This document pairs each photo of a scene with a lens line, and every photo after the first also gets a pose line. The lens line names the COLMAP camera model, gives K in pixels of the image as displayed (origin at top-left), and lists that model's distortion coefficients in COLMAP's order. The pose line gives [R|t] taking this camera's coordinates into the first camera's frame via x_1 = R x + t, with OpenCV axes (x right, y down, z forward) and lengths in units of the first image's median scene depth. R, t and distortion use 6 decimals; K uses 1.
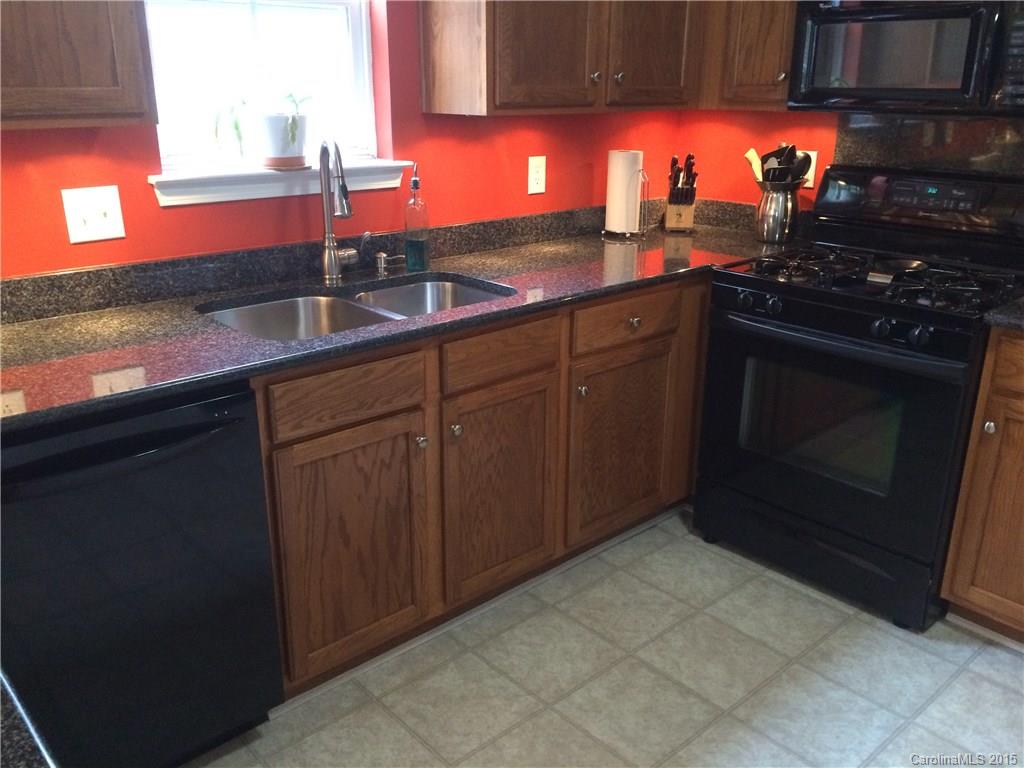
lens RADIAL K [[880.7, 0, 497.5], [0, 880.7, 379.0], [0, 0, 1]] dist [0.120077, -0.183910]
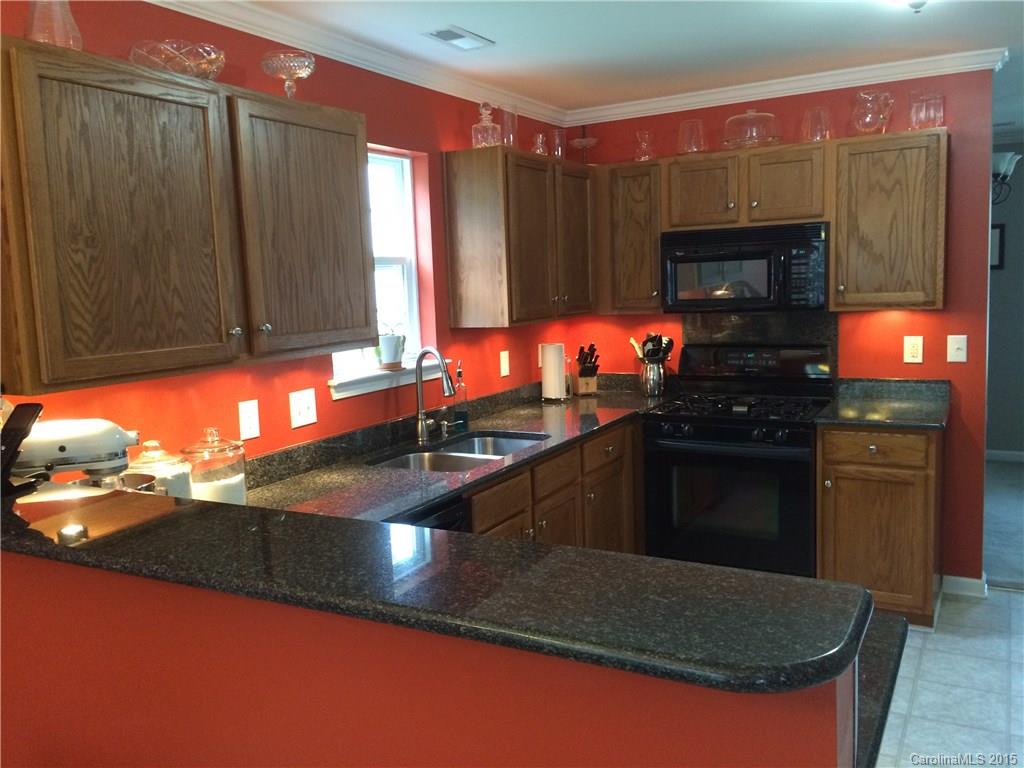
lens RADIAL K [[871.2, 0, 514.4], [0, 871.2, 368.1], [0, 0, 1]] dist [0.057415, -0.002611]
pose [[0.944917, -0.075923, 0.318382, -0.460817], [0.145887, 0.968452, -0.202033, 0.077759], [-0.292999, 0.237353, 0.926183, -0.373334]]
